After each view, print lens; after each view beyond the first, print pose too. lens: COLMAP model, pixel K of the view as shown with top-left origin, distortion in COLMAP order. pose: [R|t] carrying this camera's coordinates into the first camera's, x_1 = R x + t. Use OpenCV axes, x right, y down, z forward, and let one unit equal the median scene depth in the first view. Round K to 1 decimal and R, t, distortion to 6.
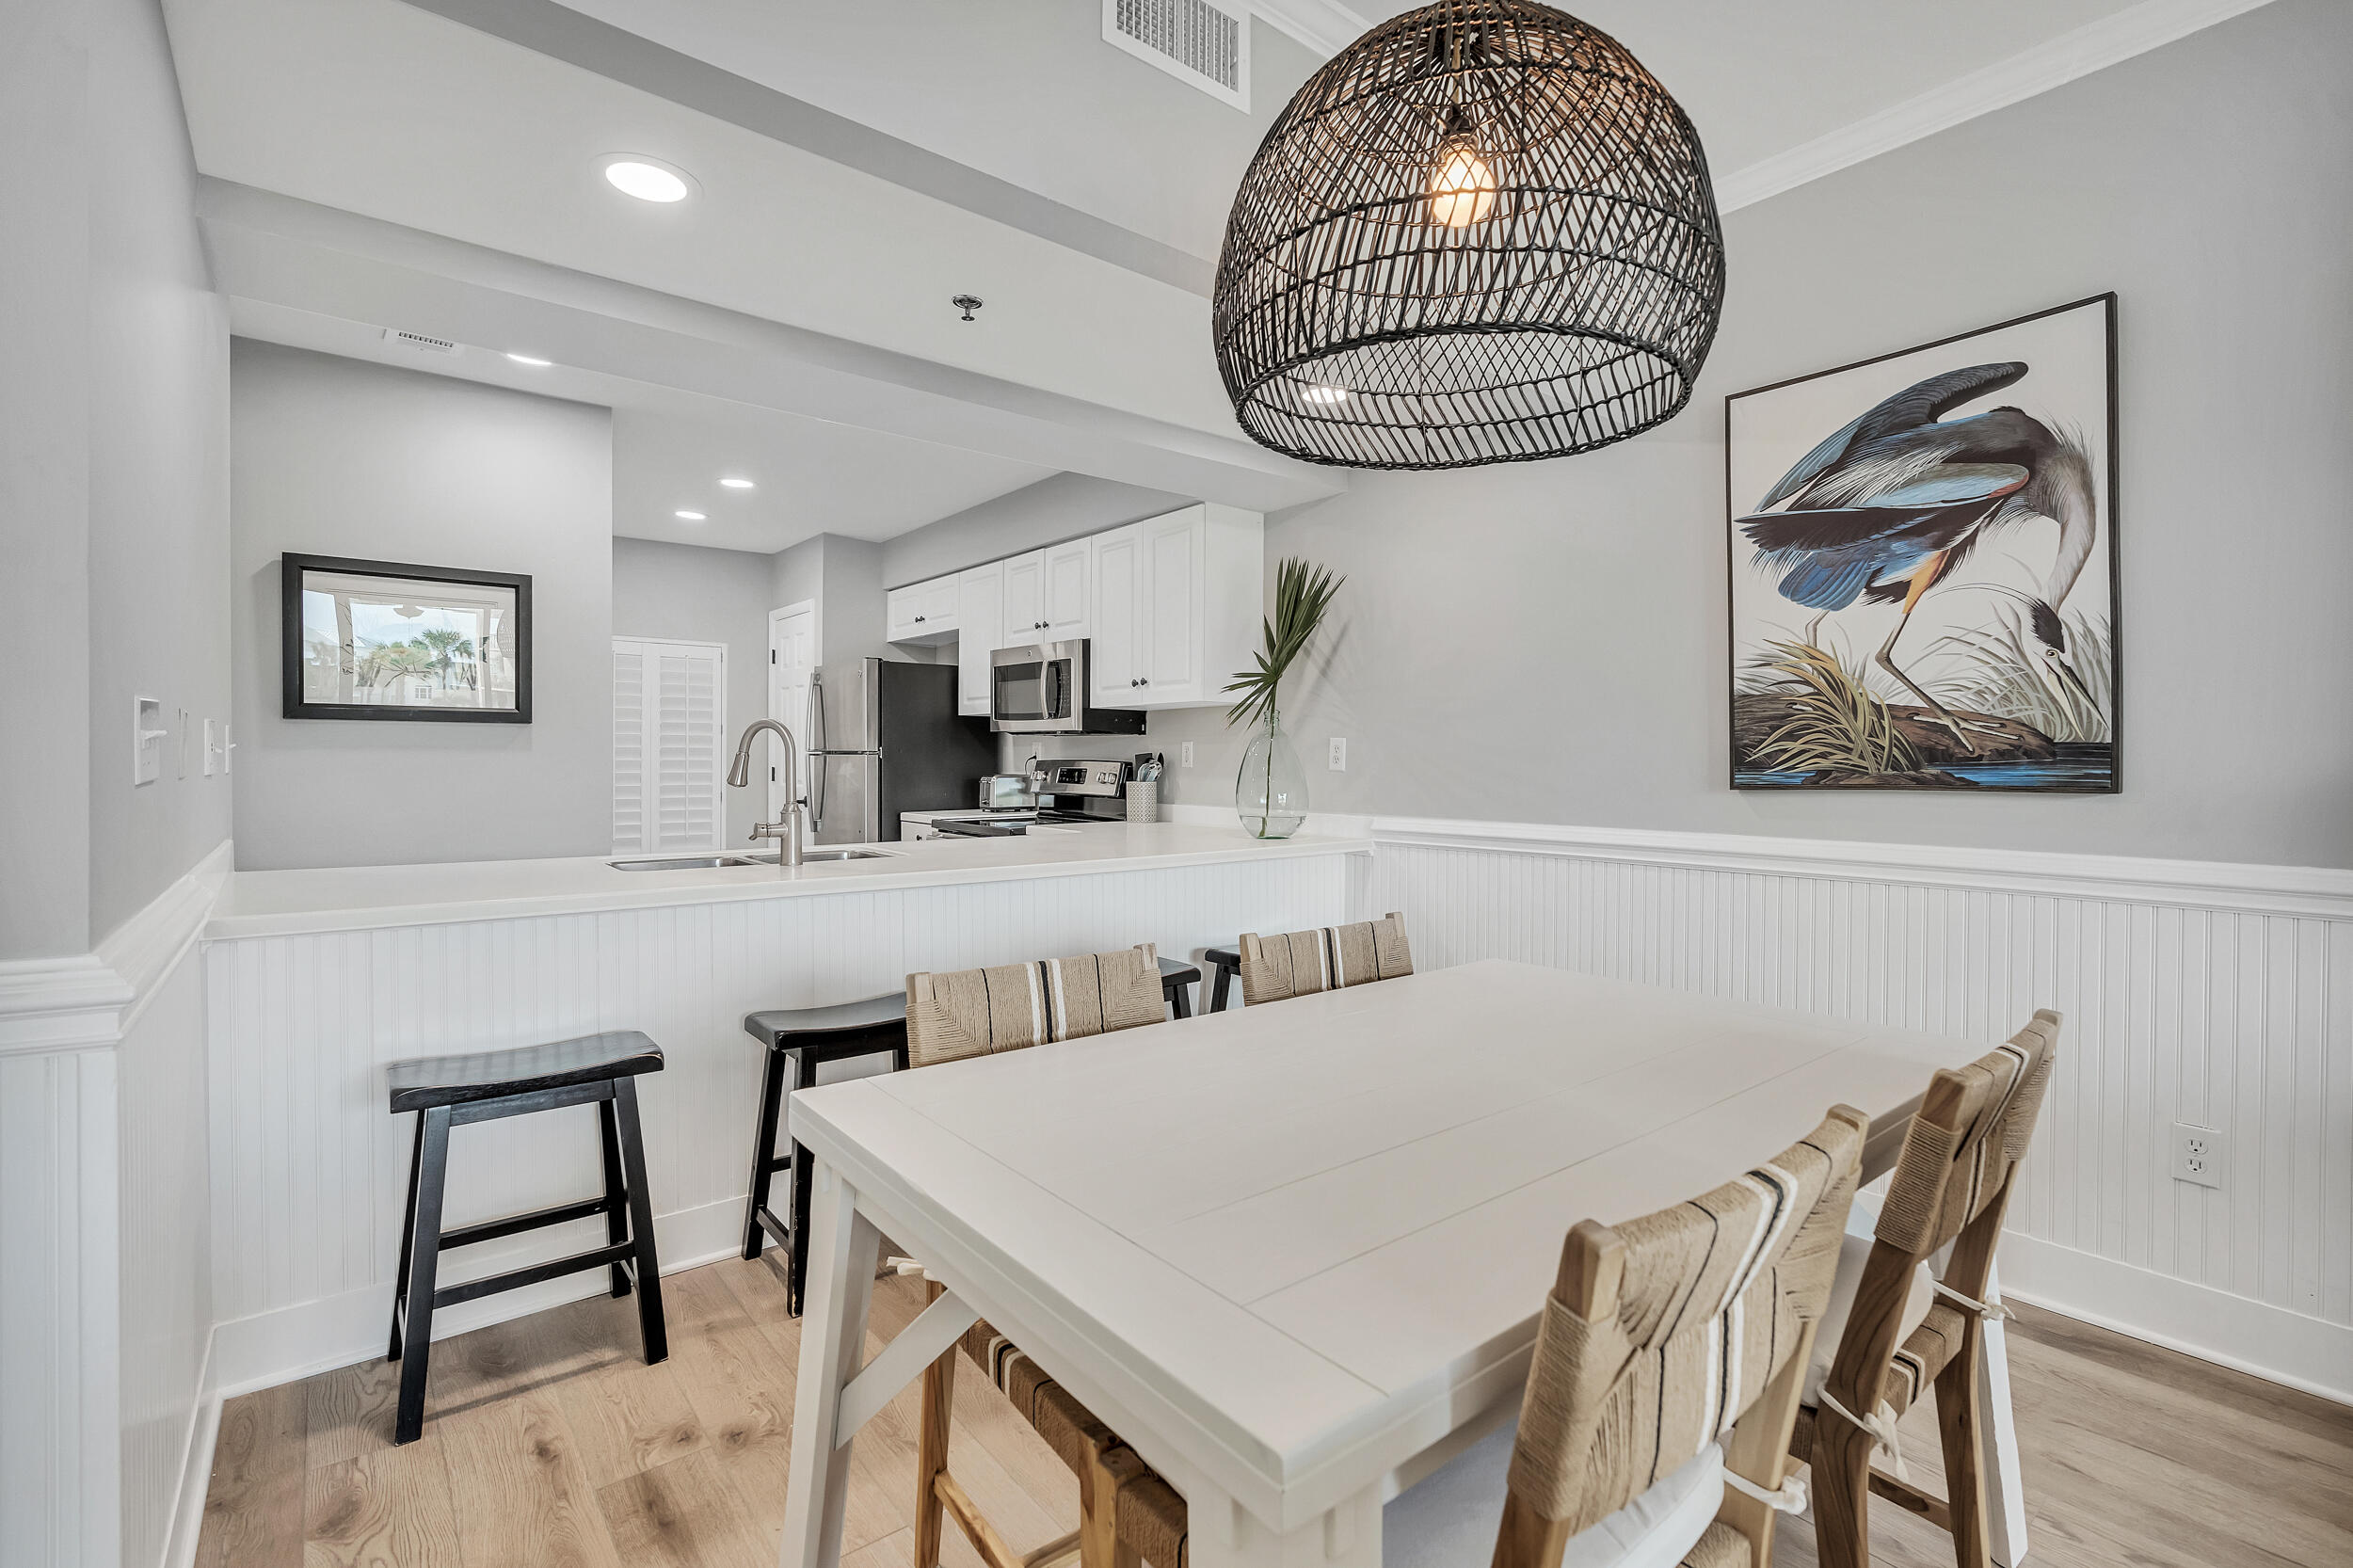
lens RADIAL K [[1059.1, 0, 1178.8], [0, 1059.1, 764.9], [0, 0, 1]] dist [-0.009933, 0.001940]
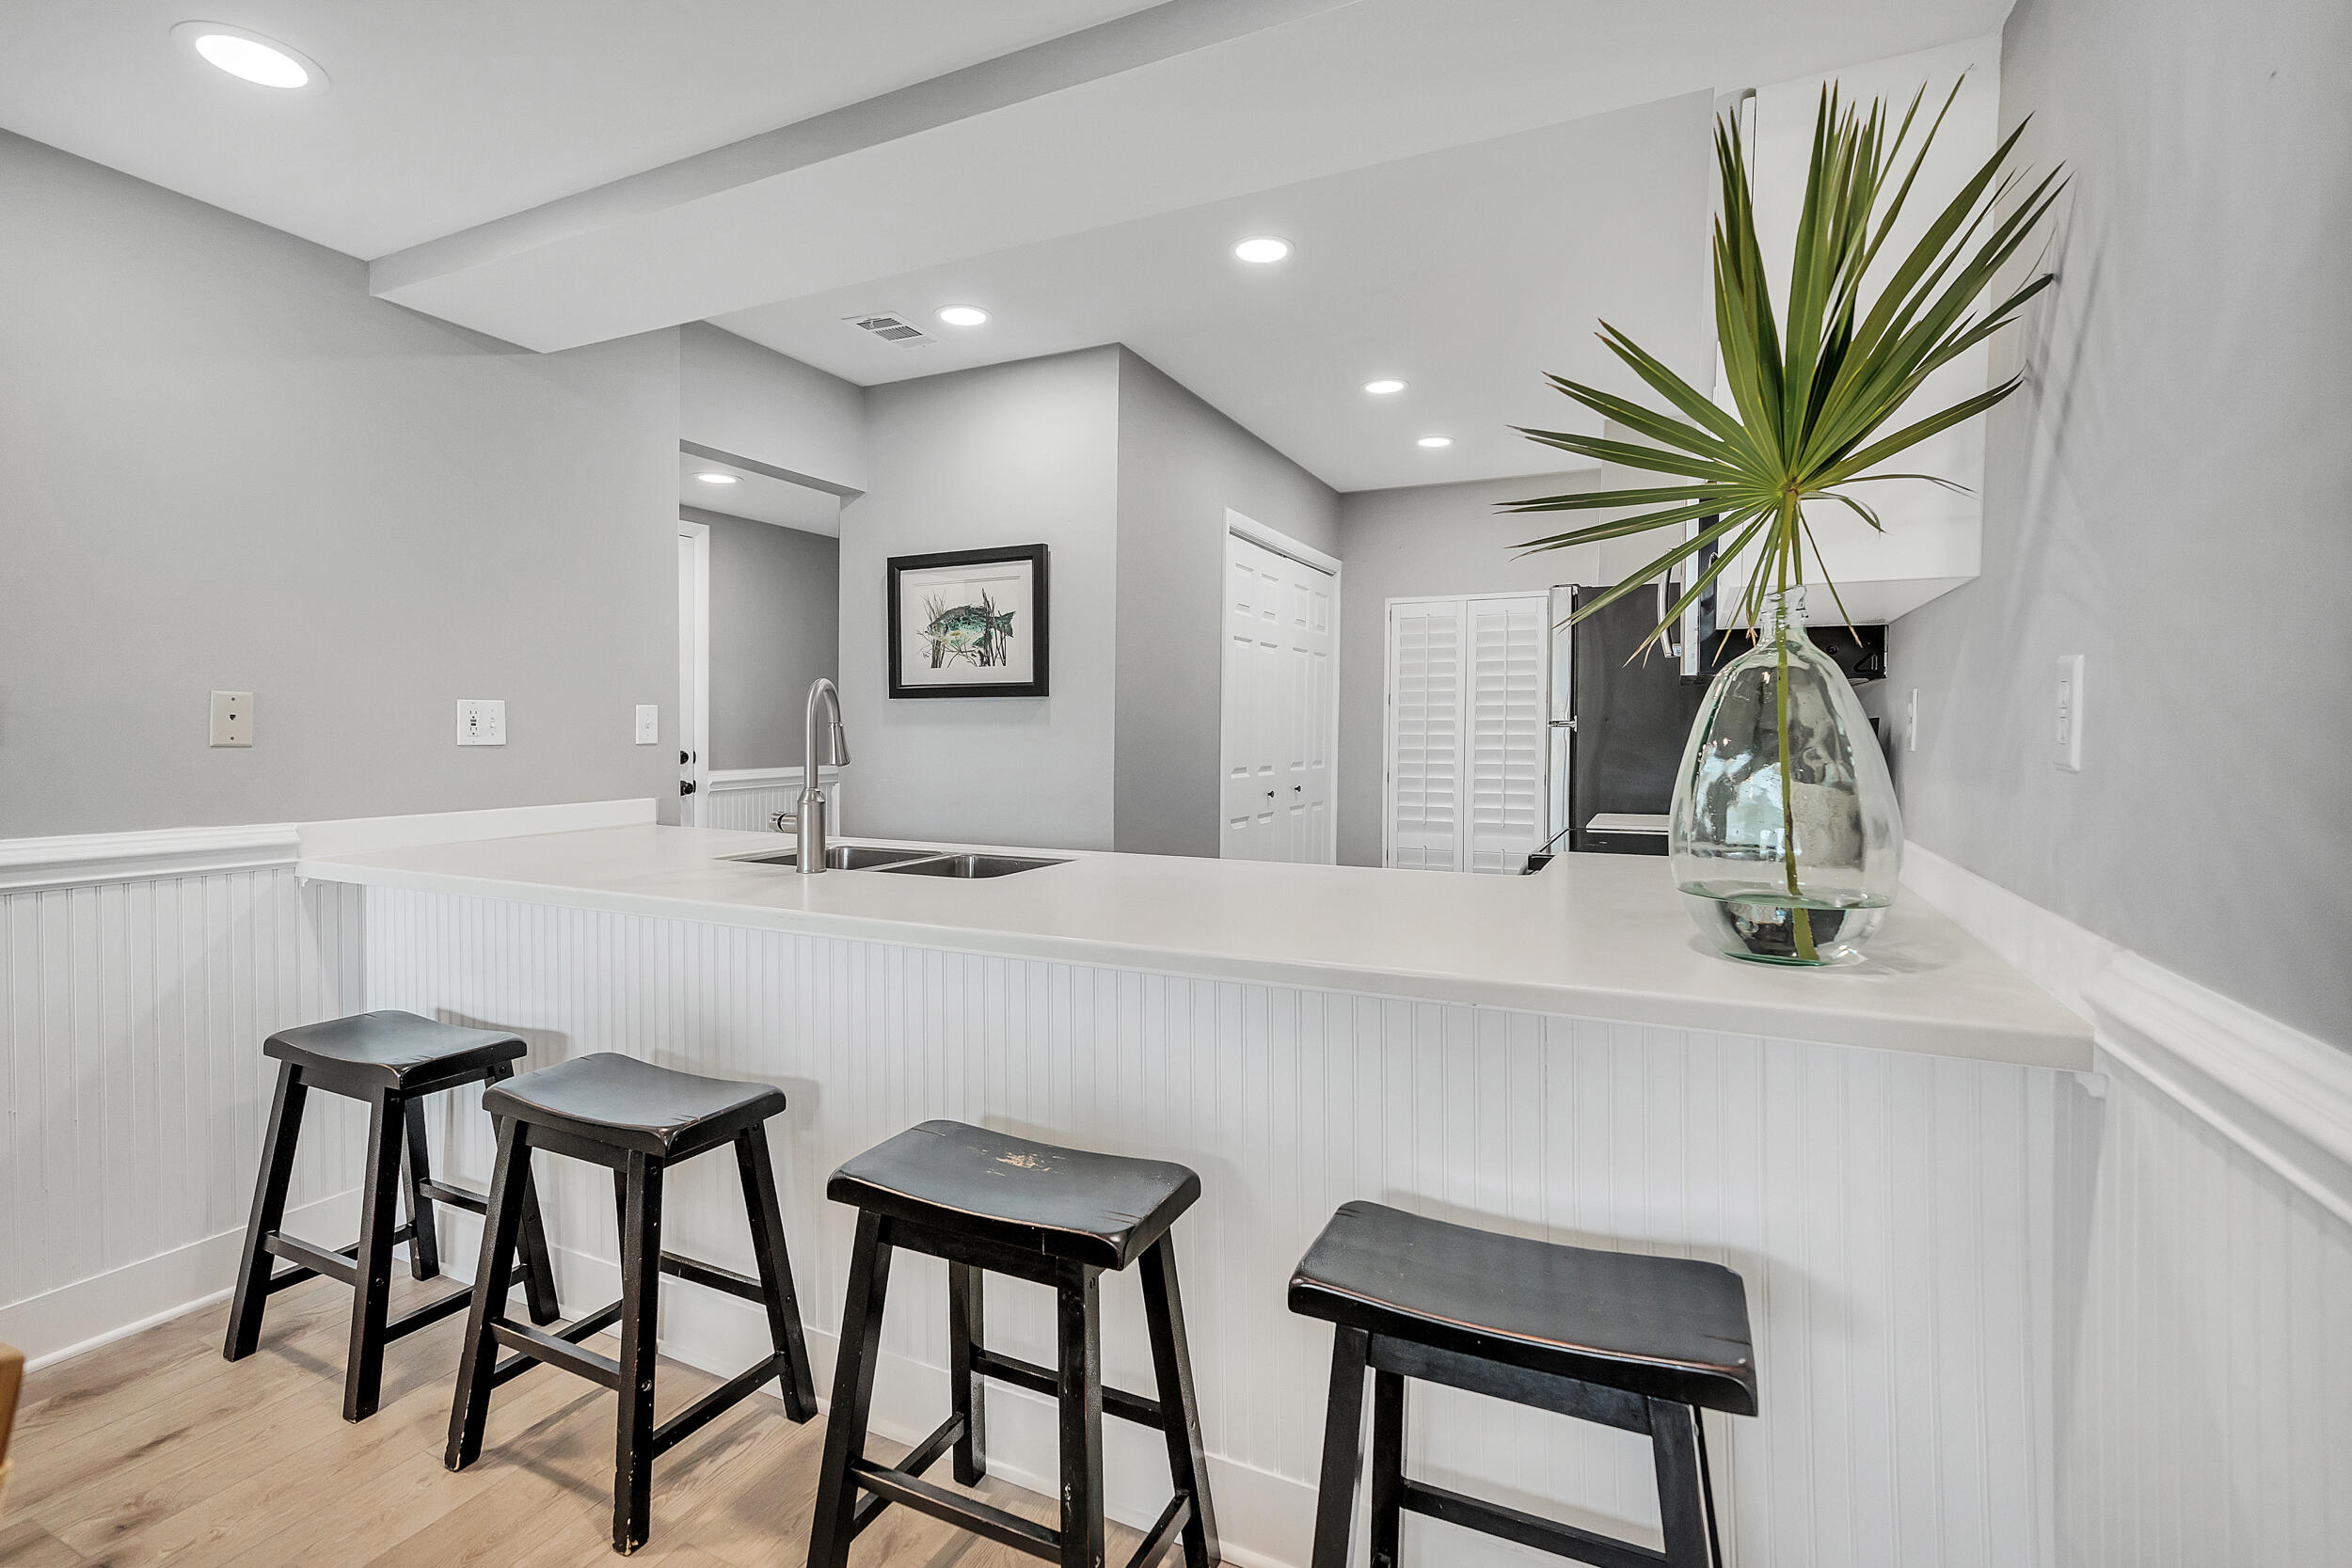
lens RADIAL K [[1058.6, 0, 1168.5], [0, 1058.6, 761.2], [0, 0, 1]] dist [-0.009933, 0.001940]
pose [[0.431571, 0.019337, -0.901872, 0.243121], [-0.002039, 0.999789, 0.020461, 0.000414], [0.902077, -0.006992, 0.431519, 0.526944]]
